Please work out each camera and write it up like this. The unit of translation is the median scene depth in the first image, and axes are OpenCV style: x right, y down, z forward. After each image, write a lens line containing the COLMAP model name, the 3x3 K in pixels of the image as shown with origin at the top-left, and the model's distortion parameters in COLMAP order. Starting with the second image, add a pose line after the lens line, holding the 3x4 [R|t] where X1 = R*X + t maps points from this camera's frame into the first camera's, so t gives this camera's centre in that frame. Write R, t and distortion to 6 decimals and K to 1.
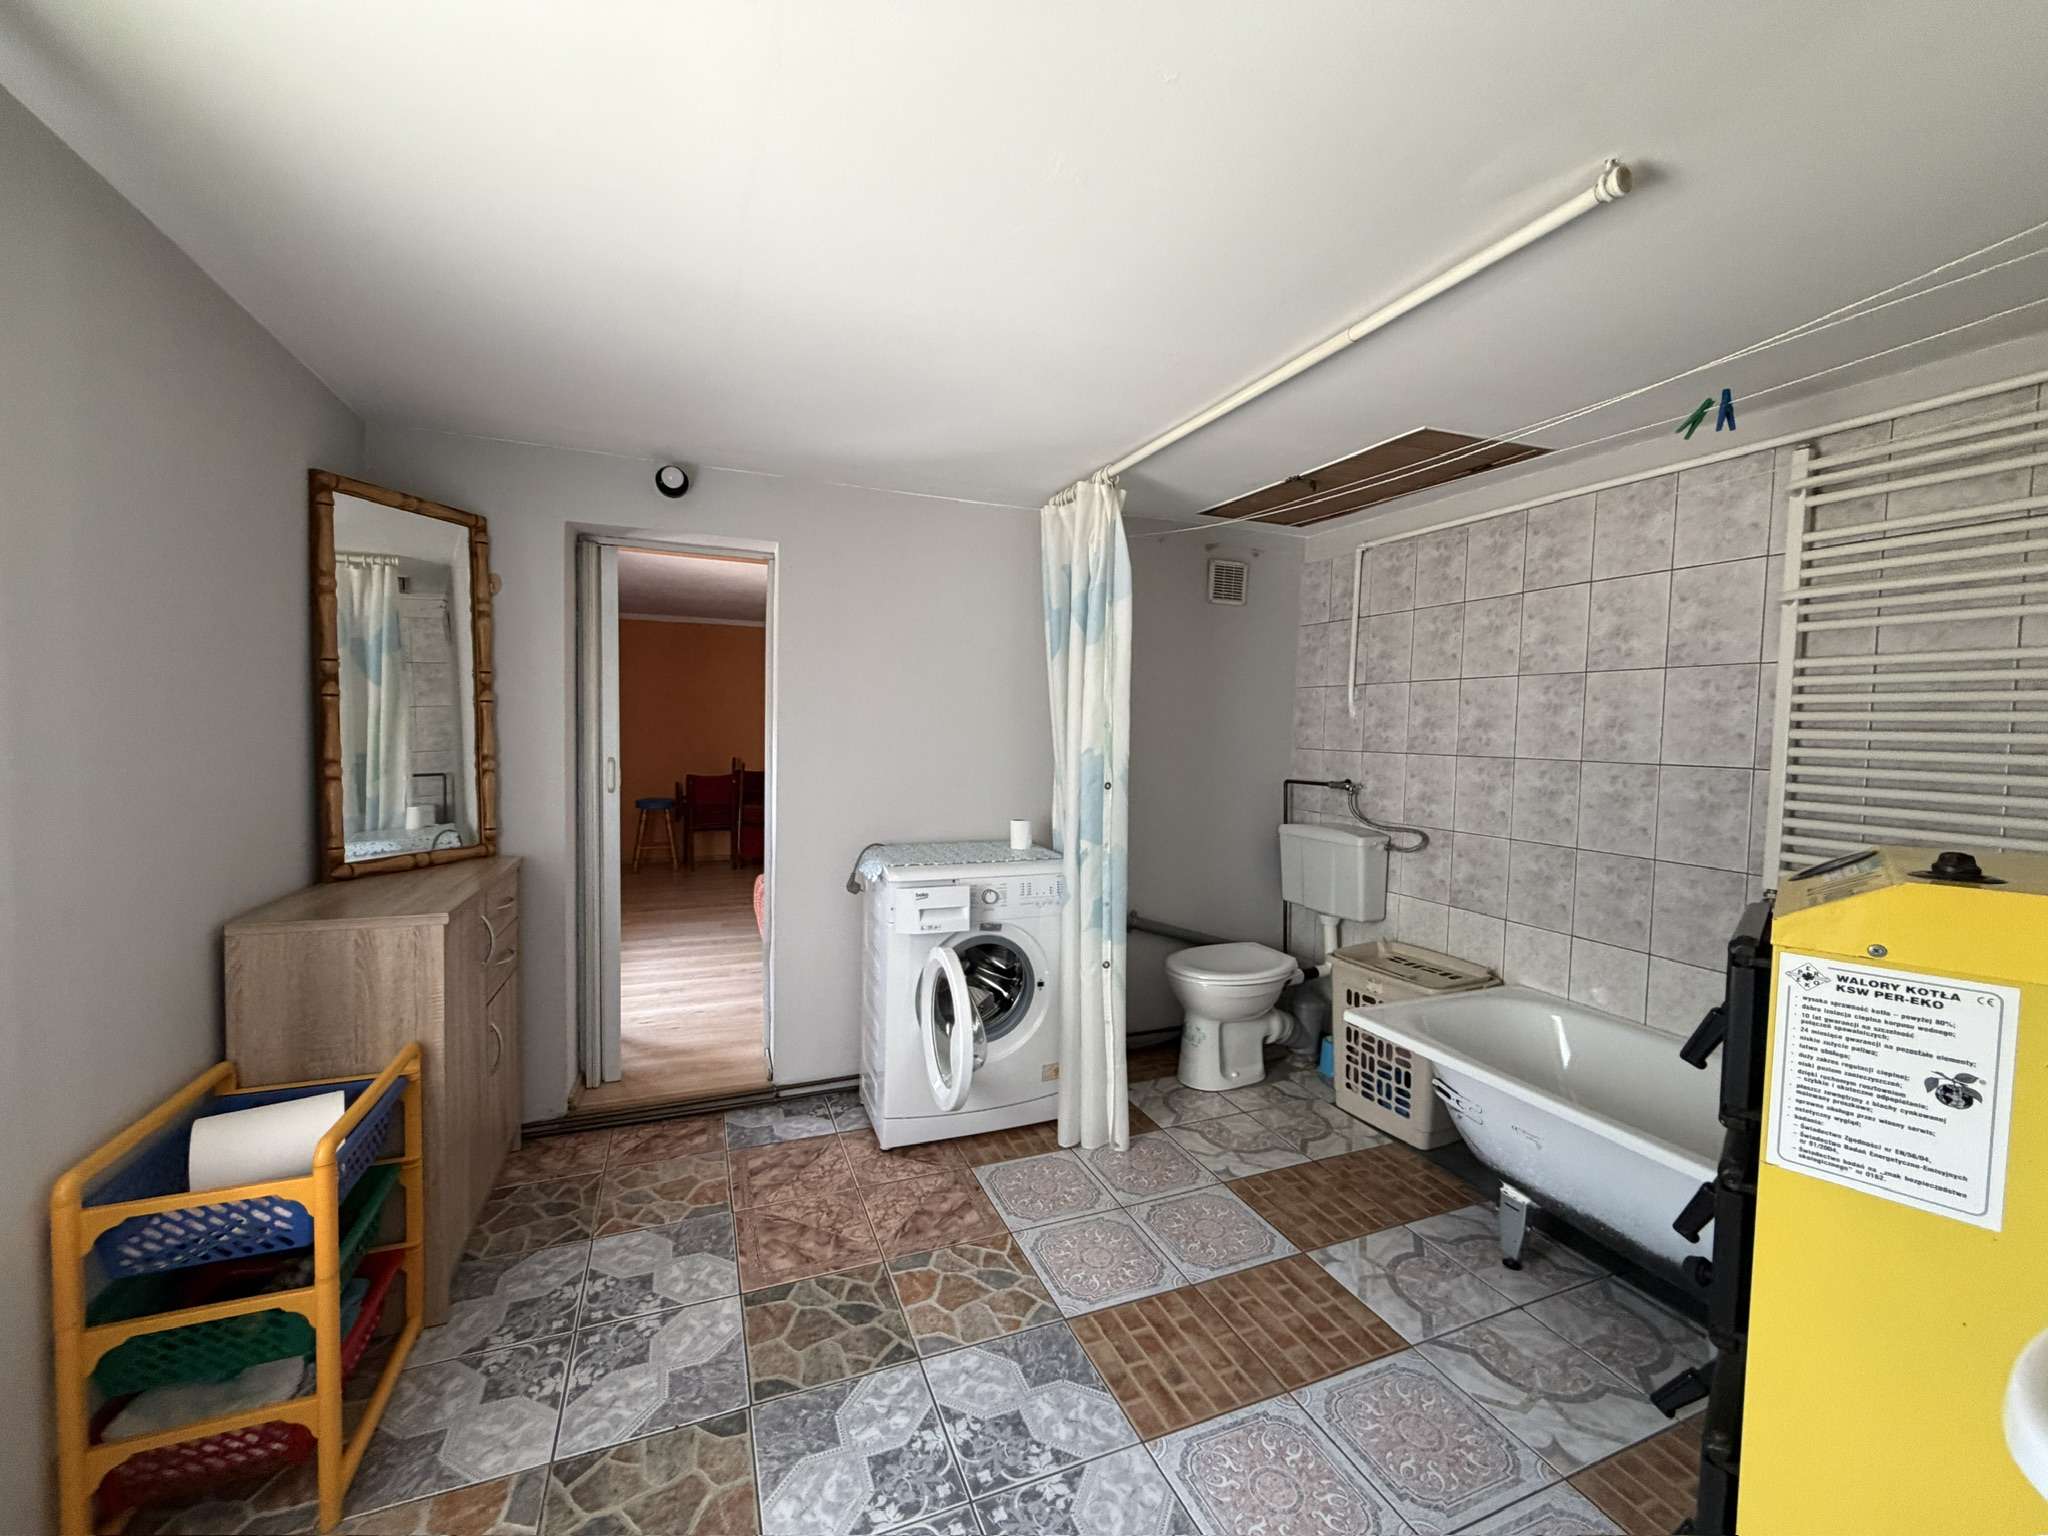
lens RADIAL K [[823.4, 0, 1023.3], [0, 823.4, 768.5], [0, 0, 1]] dist [0.001662, -0.000166]
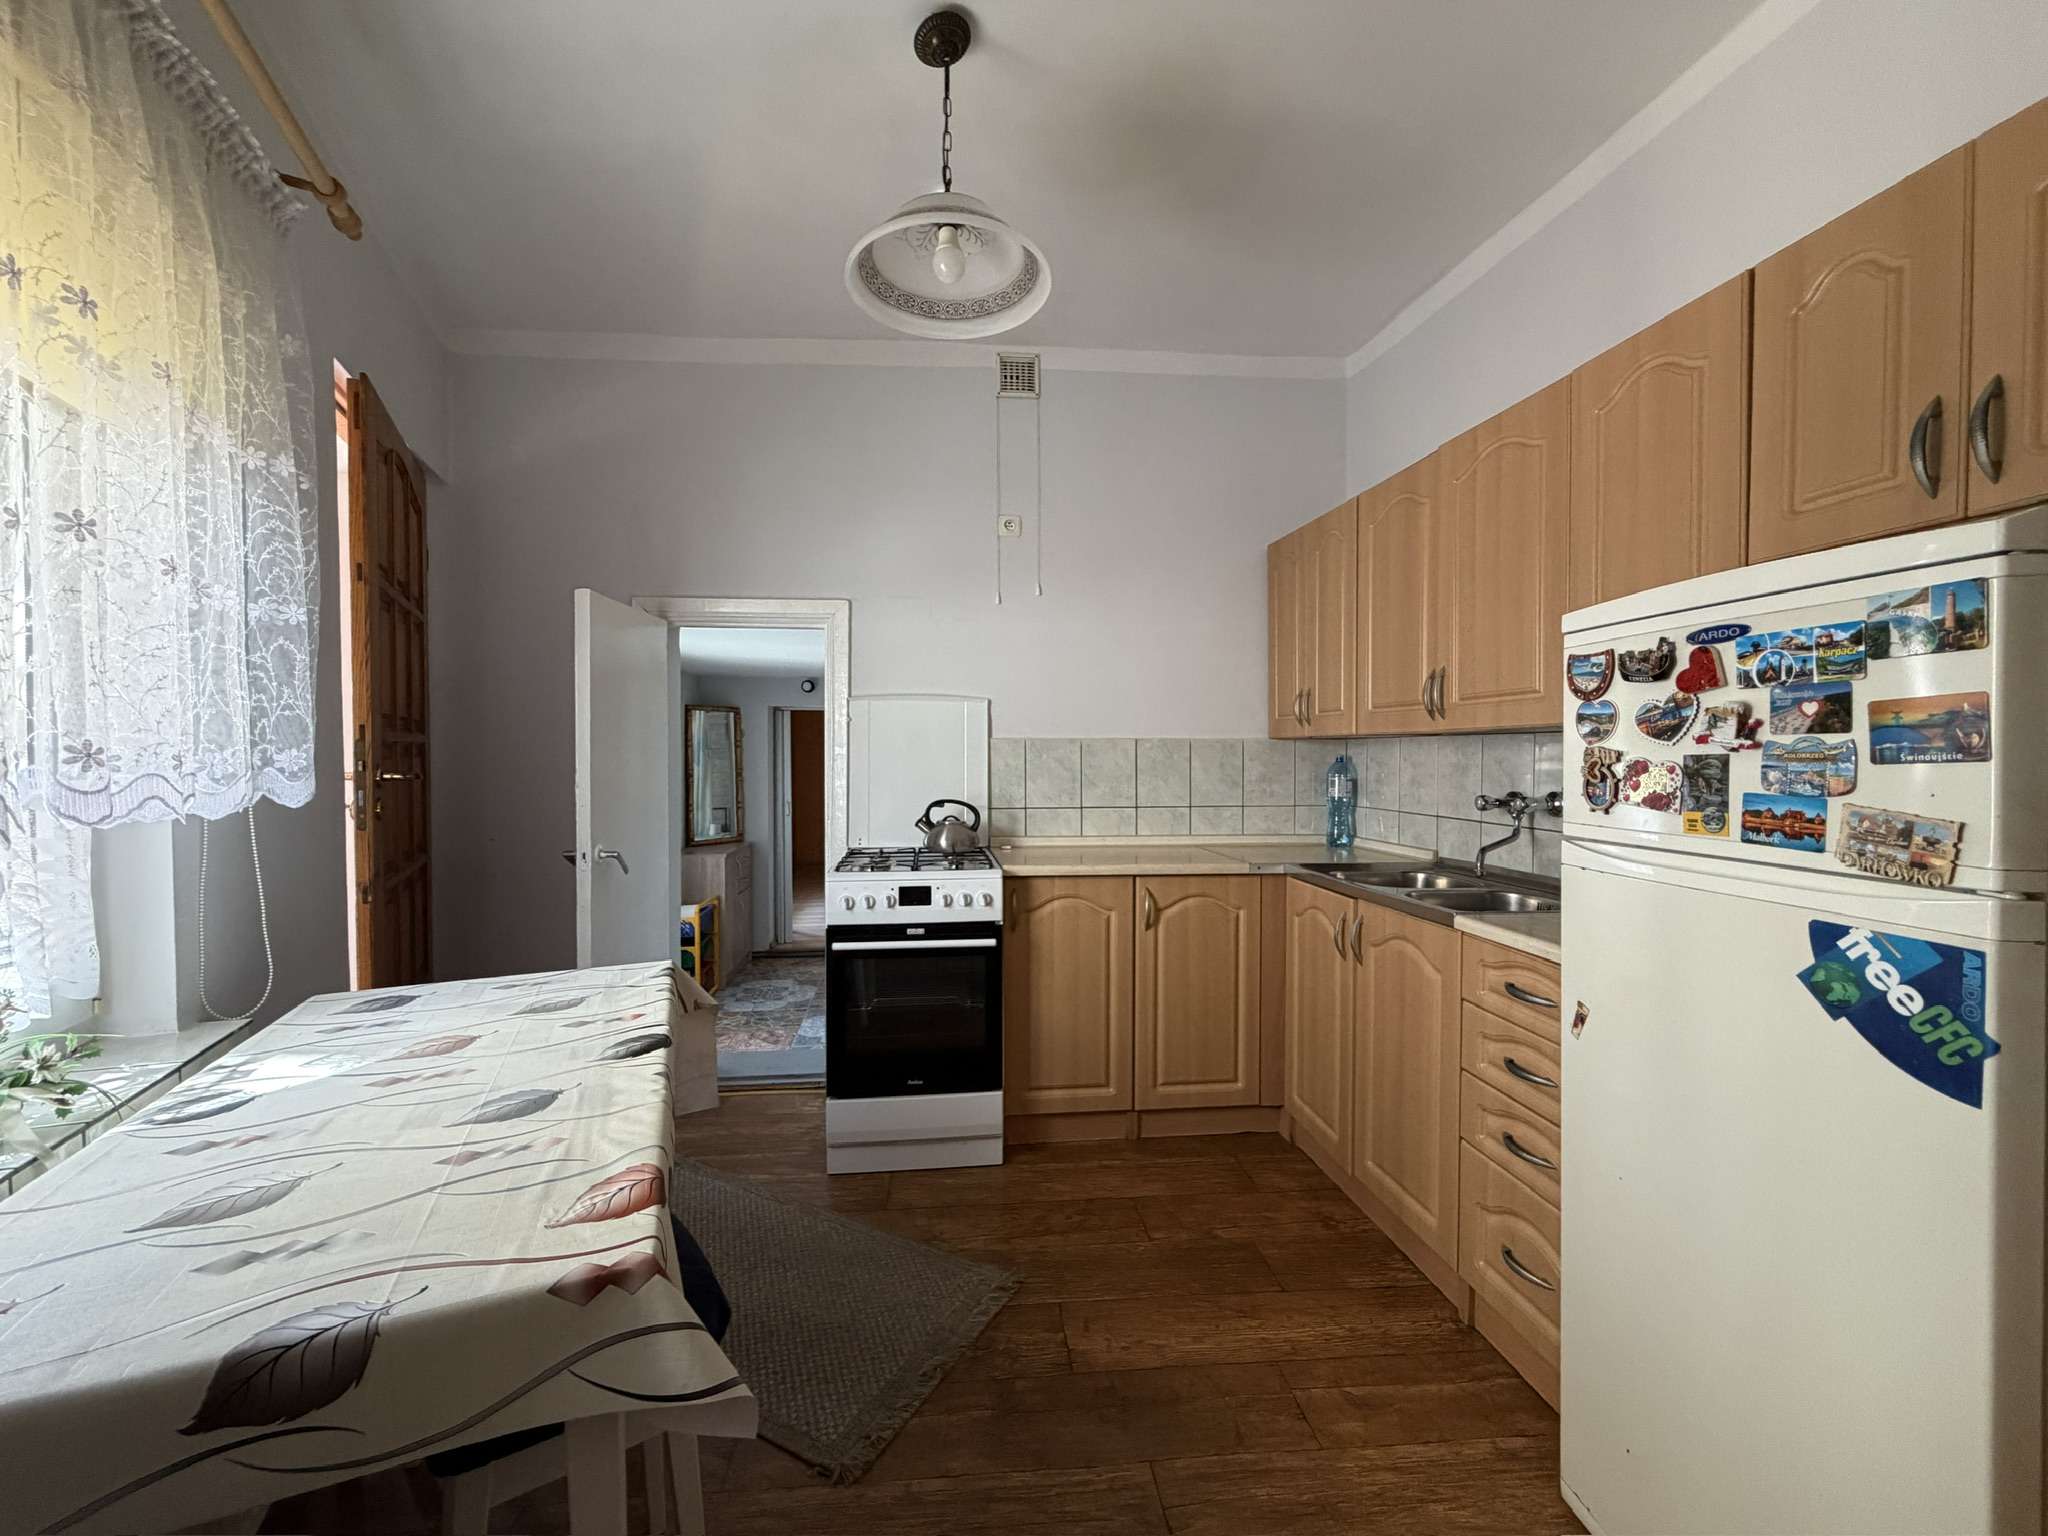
lens RADIAL K [[823.4, 0, 1019.6], [0, 823.4, 772.5], [0, 0, 1]] dist [0.001662, -0.000166]
pose [[0.963833, -0.014683, -0.266101, 0.529481], [0.006228, 0.999449, -0.032589, -0.009703], [0.266433, 0.029753, 0.963394, -0.755675]]
